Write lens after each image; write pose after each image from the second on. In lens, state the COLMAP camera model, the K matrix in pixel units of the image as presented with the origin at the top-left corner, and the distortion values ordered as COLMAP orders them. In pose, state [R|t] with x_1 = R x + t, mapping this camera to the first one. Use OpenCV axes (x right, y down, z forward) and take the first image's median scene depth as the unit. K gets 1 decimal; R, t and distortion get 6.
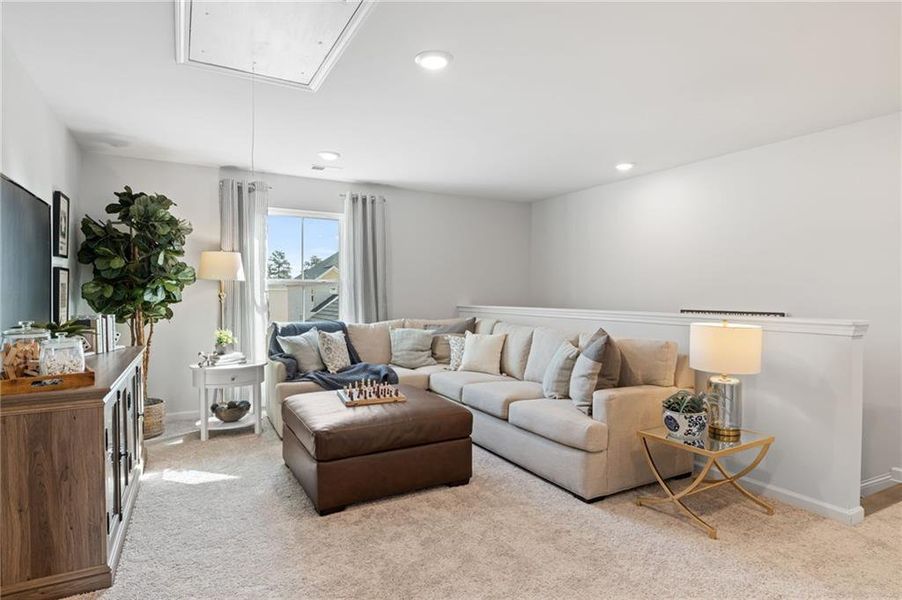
lens RADIAL K [[413.2, 0, 455.8], [0, 413.2, 308.1], [0, 0, 1]] dist [0.002557, 0.000427]
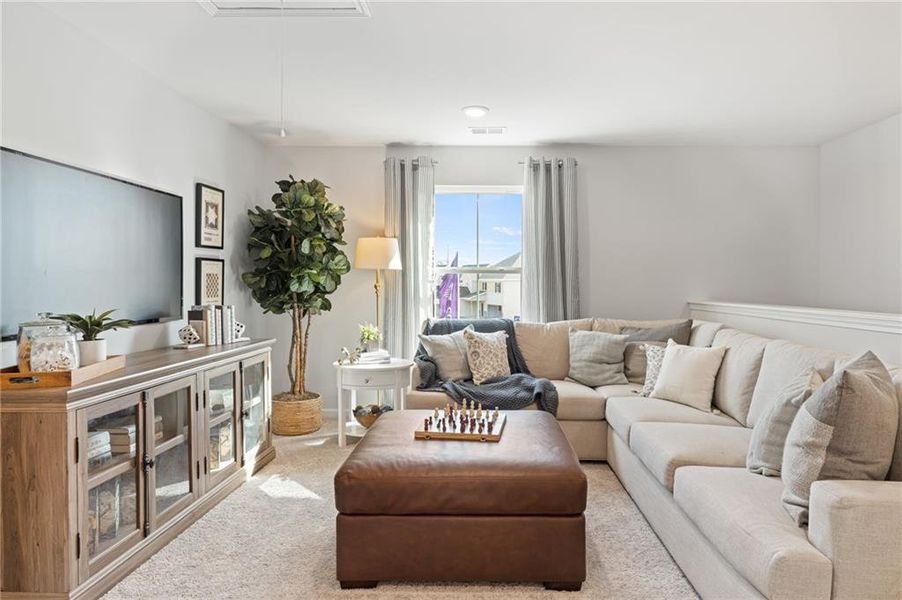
lens RADIAL K [[509.7, 0, 437.3], [0, 509.7, 297.5], [0, 0, 1]] dist [0.000867, -0.000833]
pose [[0.891451, 0.013483, -0.452916, 0.072784], [-0.017699, 0.999830, -0.005072, -0.003007], [0.452771, 0.012537, 0.891539, 0.086424]]
